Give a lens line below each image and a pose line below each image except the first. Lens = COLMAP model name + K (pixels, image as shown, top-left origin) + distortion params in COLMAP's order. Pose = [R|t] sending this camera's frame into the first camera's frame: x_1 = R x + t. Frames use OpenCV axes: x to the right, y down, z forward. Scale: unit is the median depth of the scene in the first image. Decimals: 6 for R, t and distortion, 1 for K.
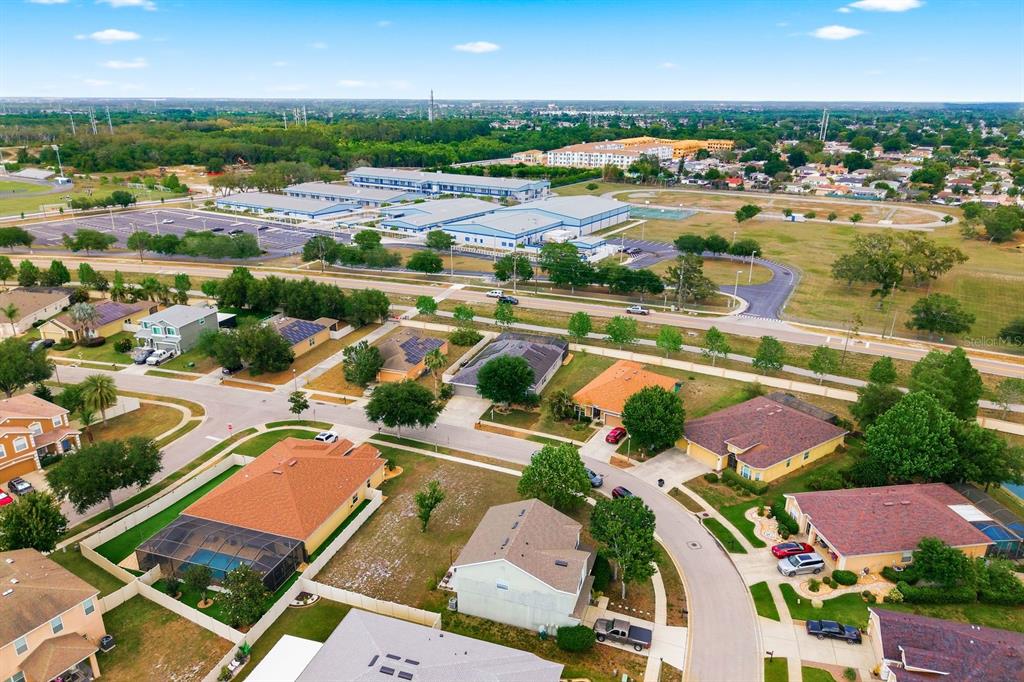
lens RADIAL K [[708.4, 0, 509.5], [0, 708.4, 360.7], [0, 0, 1]] dist [0.014731, -0.001836]
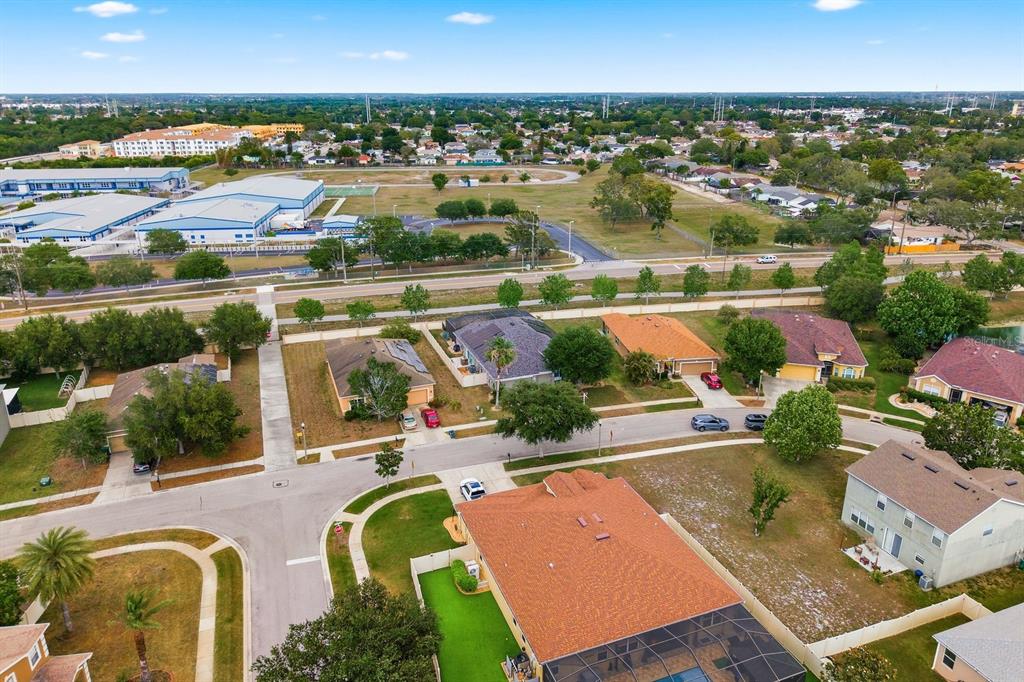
lens RADIAL K [[612.8, 0, 510.9], [0, 612.8, 343.4], [0, 0, 1]] dist [0.008086, 0.000379]
pose [[0.762558, -0.242093, 0.599913, -0.380047], [0.219961, 0.969117, 0.111490, -0.071967], [-0.608377, 0.046940, 0.792259, 0.287045]]
